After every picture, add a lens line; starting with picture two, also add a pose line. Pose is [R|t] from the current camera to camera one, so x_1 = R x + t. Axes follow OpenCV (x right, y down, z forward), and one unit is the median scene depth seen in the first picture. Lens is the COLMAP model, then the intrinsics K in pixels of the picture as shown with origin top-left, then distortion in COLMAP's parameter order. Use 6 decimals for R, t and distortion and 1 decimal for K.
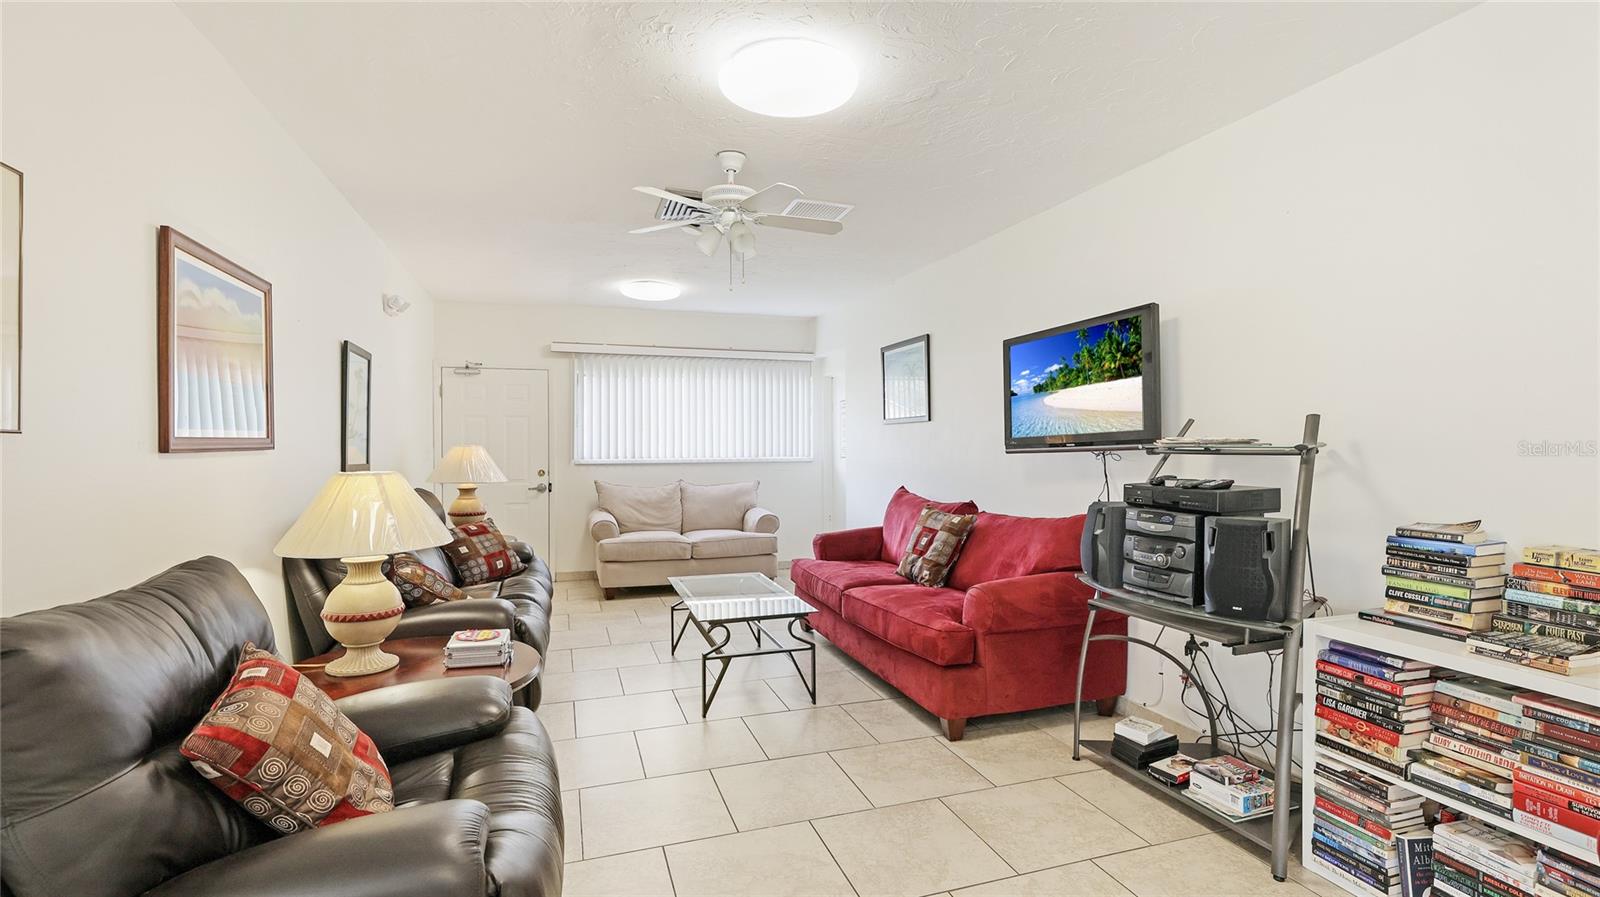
lens RADIAL K [[735.6, 0, 803.7], [0, 735.6, 443.6], [0, 0, 1]] dist [0.007866, -0.000035]
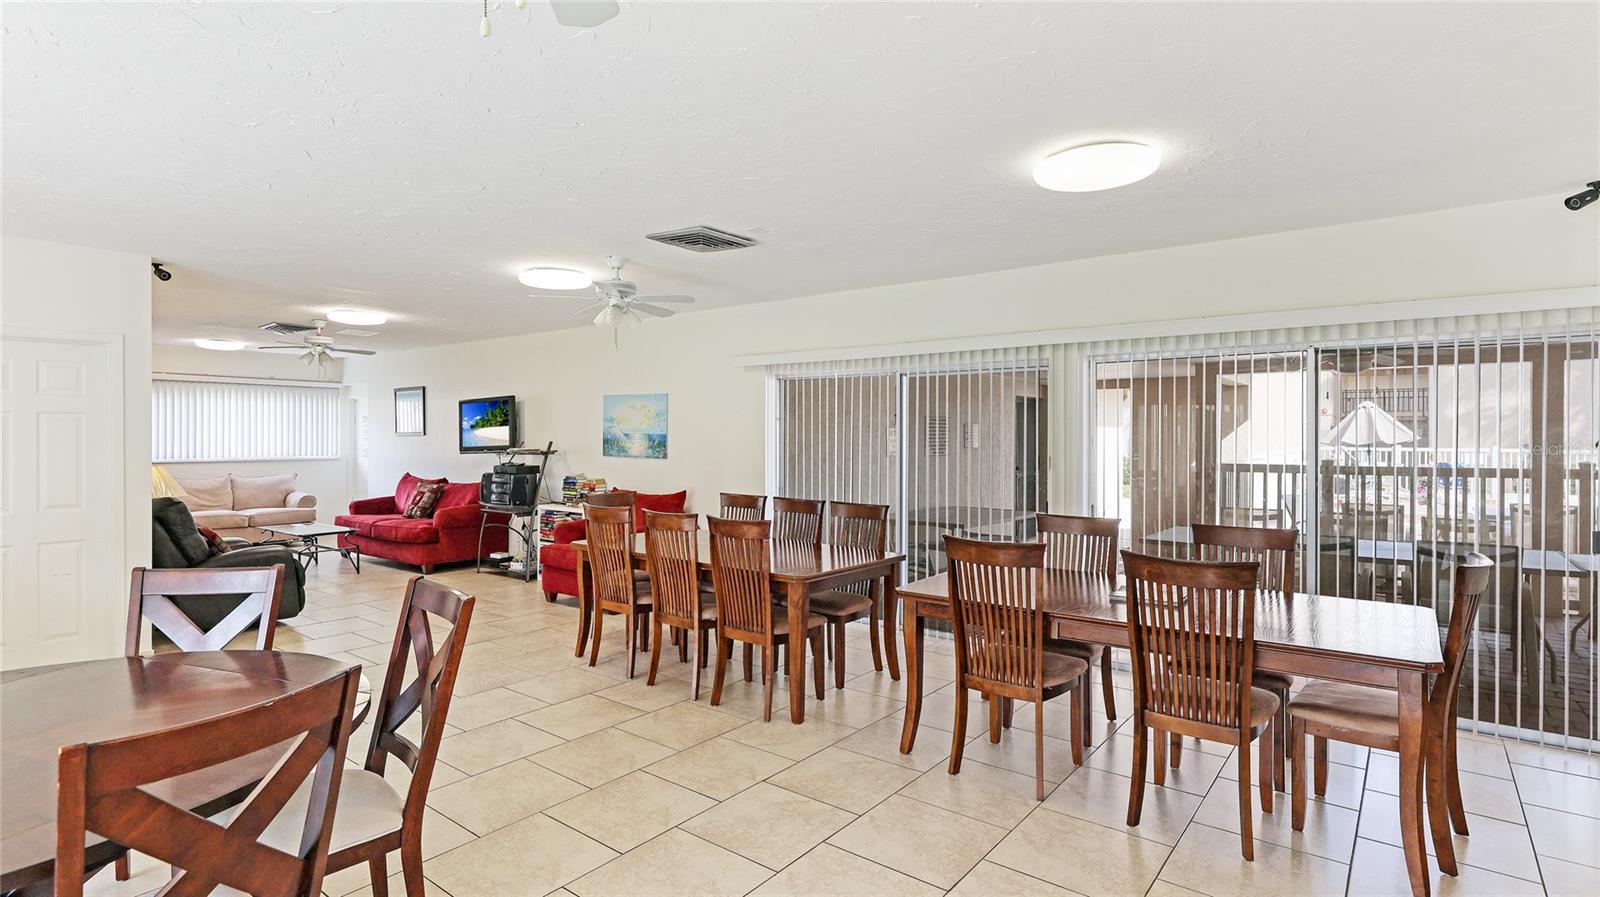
lens RADIAL K [[787.2, 0, 803.7], [0, 787.2, 438.5], [0, 0, 1]] dist [0.001431, 0.000064]
pose [[0.833667, 0.004518, 0.552249, -0.159593], [-0.003780, 0.999990, -0.002474, -0.031139], [-0.552255, -0.000025, 0.833675, -1.494834]]
